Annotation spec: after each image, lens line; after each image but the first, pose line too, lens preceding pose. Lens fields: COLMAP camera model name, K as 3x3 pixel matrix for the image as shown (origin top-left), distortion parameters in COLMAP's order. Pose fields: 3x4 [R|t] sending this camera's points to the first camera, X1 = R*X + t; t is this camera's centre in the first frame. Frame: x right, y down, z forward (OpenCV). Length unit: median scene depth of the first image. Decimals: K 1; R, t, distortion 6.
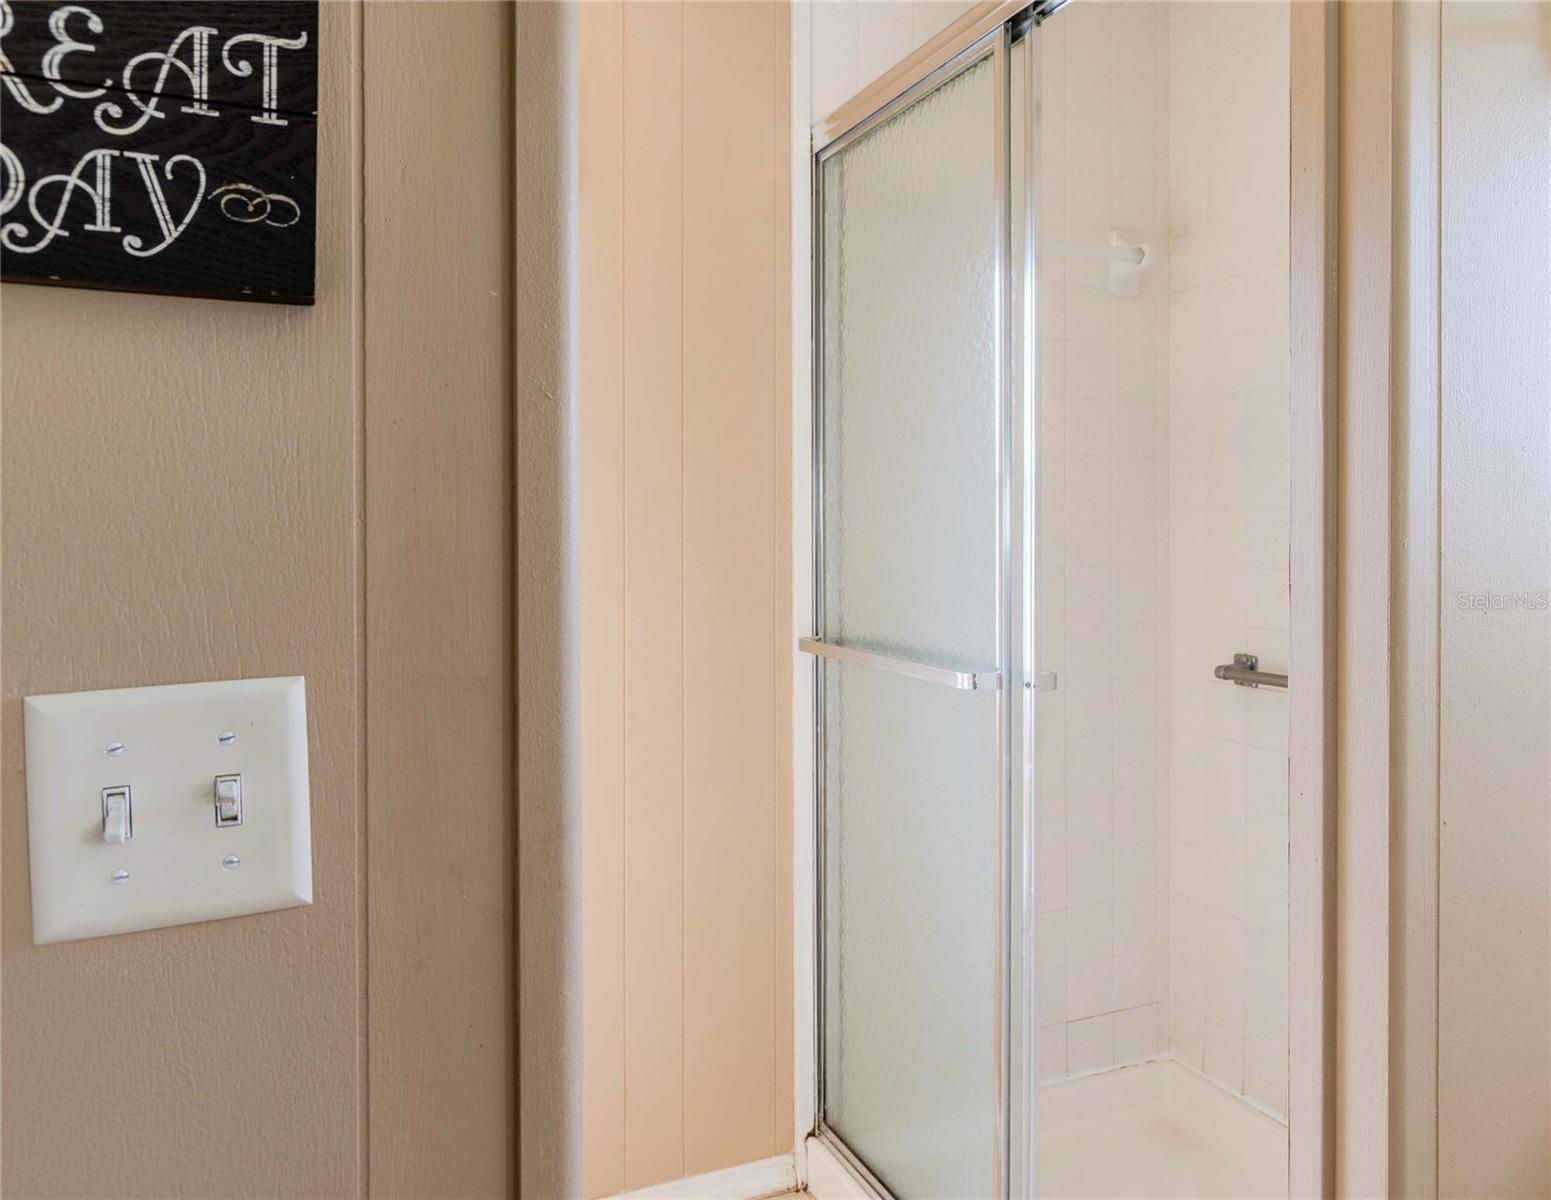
lens RADIAL K [[1464.4, 0, 811.1], [0, 1464.4, 567.9], [0, 0, 1]] dist [0.013563, 0.008515]
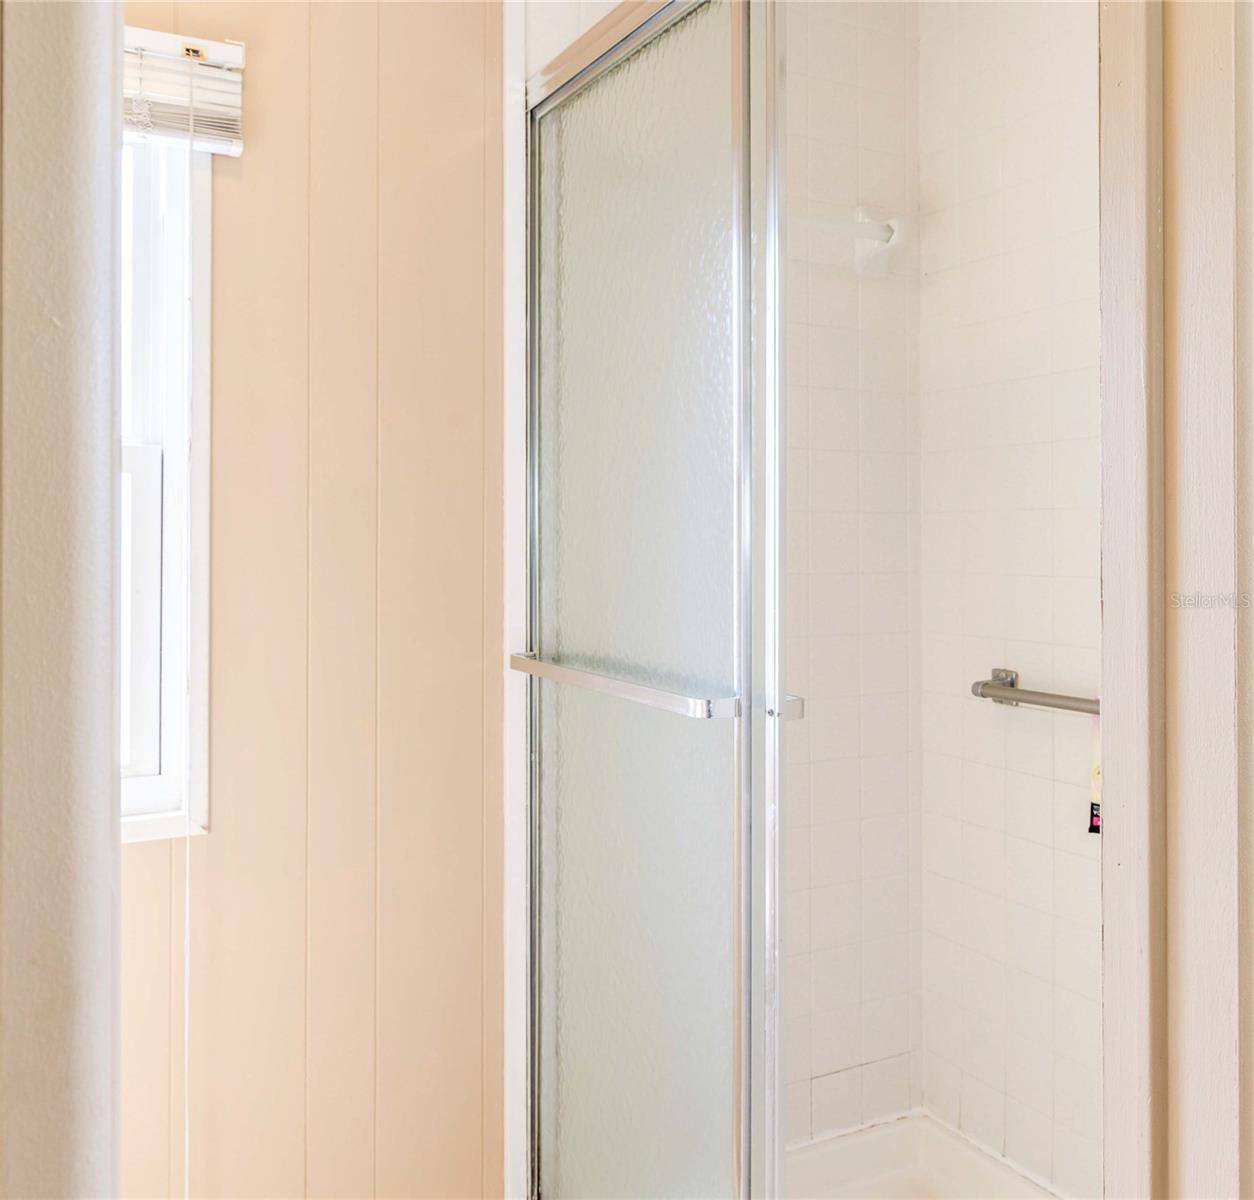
lens RADIAL K [[1158.8, 0, 627.0], [0, 1158.8, 542.6], [0, 0, 1]] dist [0.001977, 0.002150]
pose [[0.999110, 0.001464, 0.042162, 0.032384], [-0.000717, 0.999842, -0.017741, -0.007132], [-0.042181, 0.017695, 0.998953, 0.299951]]
